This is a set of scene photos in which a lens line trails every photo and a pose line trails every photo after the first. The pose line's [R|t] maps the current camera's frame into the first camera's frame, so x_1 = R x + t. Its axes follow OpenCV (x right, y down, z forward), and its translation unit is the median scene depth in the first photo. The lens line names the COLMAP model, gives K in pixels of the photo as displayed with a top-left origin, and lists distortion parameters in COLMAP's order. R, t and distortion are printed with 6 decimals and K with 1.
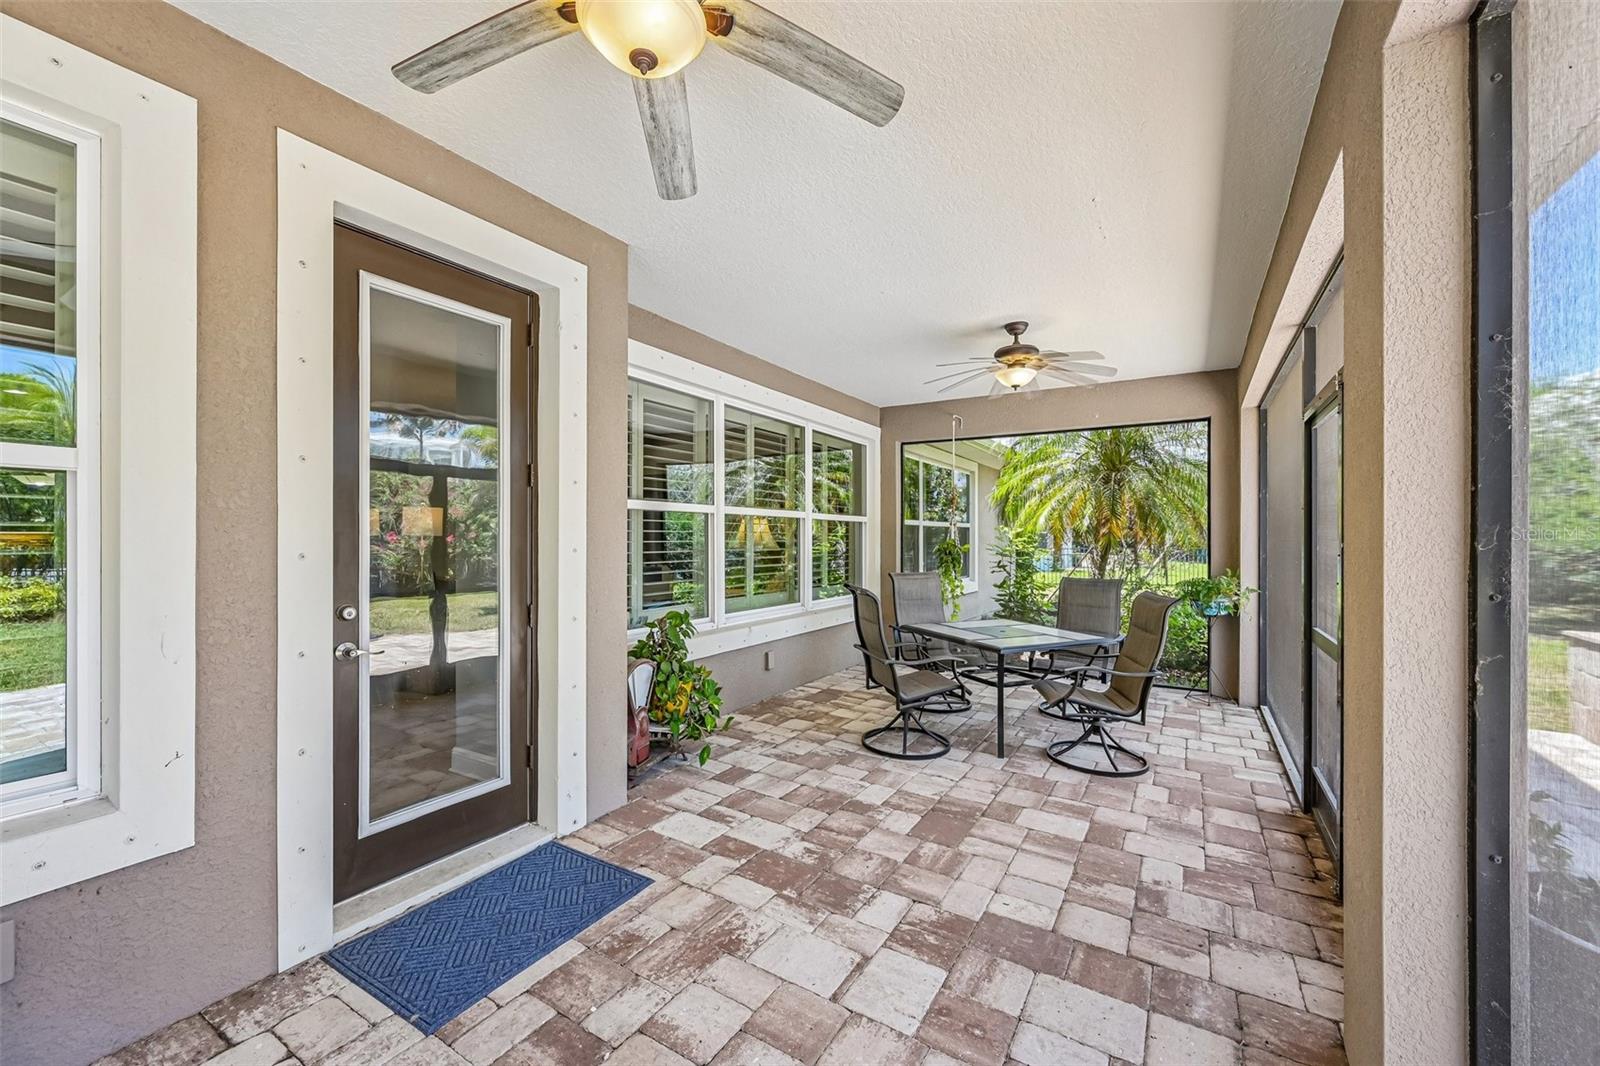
lens RADIAL K [[642.4, 0, 806.2], [0, 642.4, 534.4], [0, 0, 1]] dist [0.004049, -0.000128]
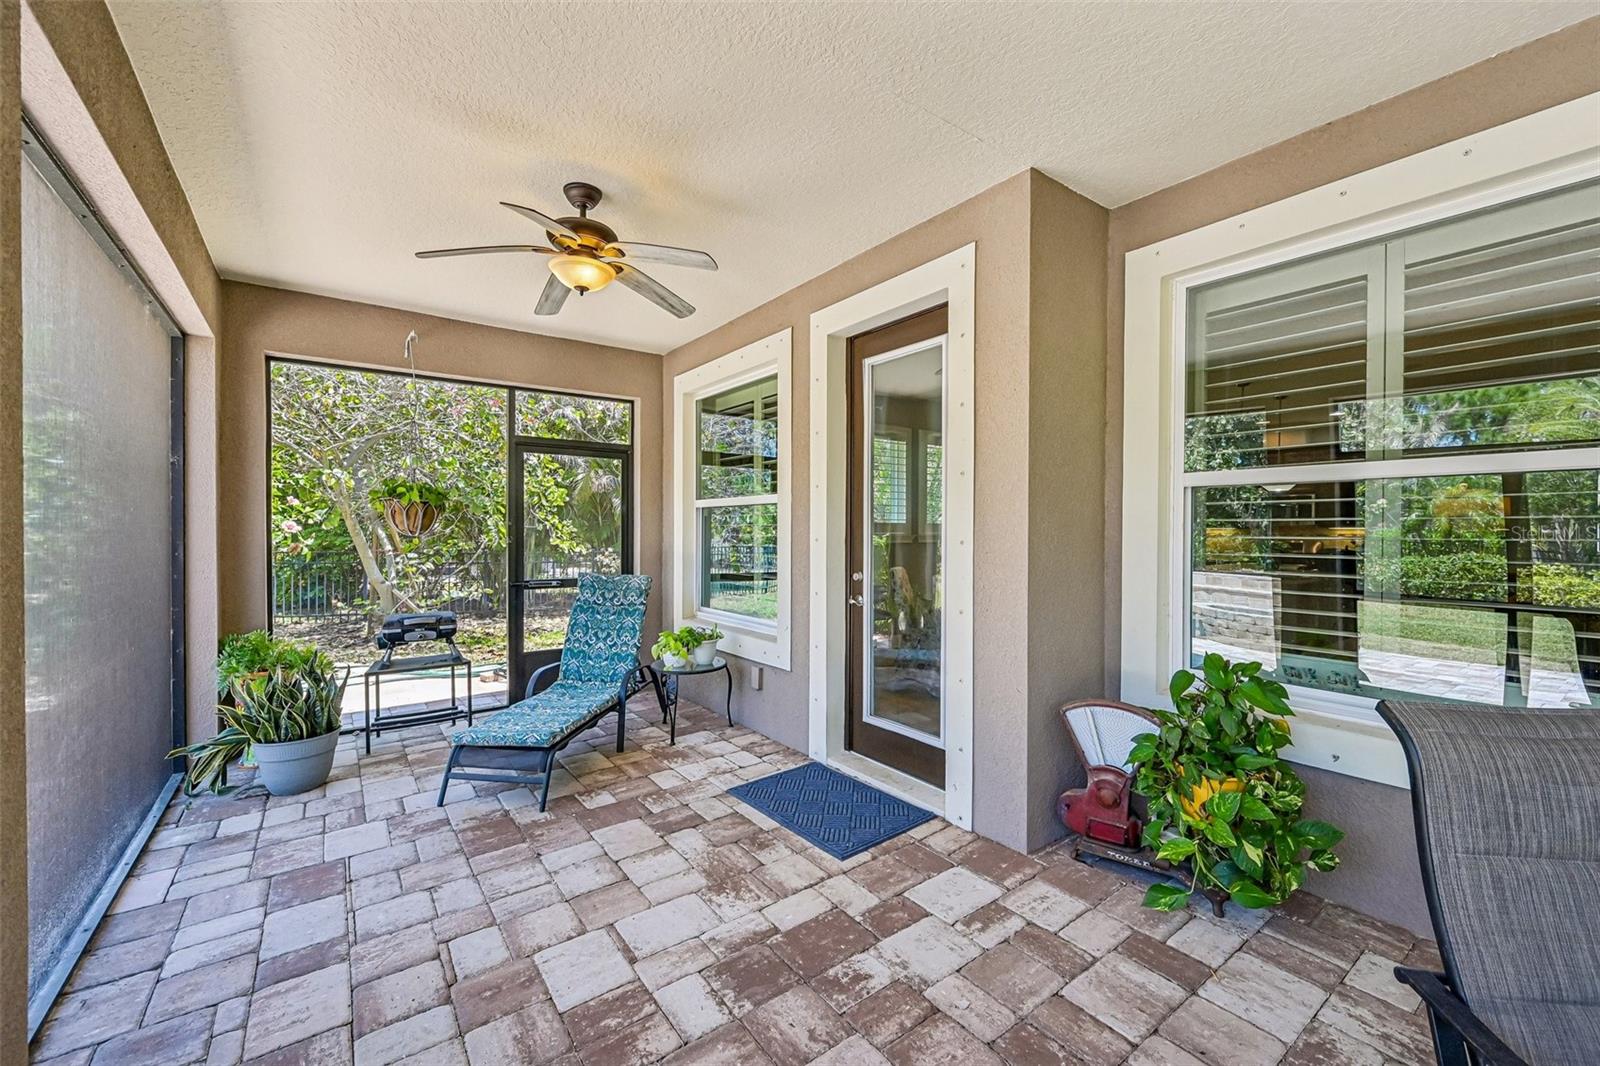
lens RADIAL K [[642.4, 0, 810.5], [0, 642.4, 534.2], [0, 0, 1]] dist [0.004049, -0.000128]
pose [[-0.371345, 0.006429, -0.928473, 0.734155], [0.001918, 0.999979, 0.006157, 0.005361], [0.928493, 0.000505, -0.371349, 1.319787]]
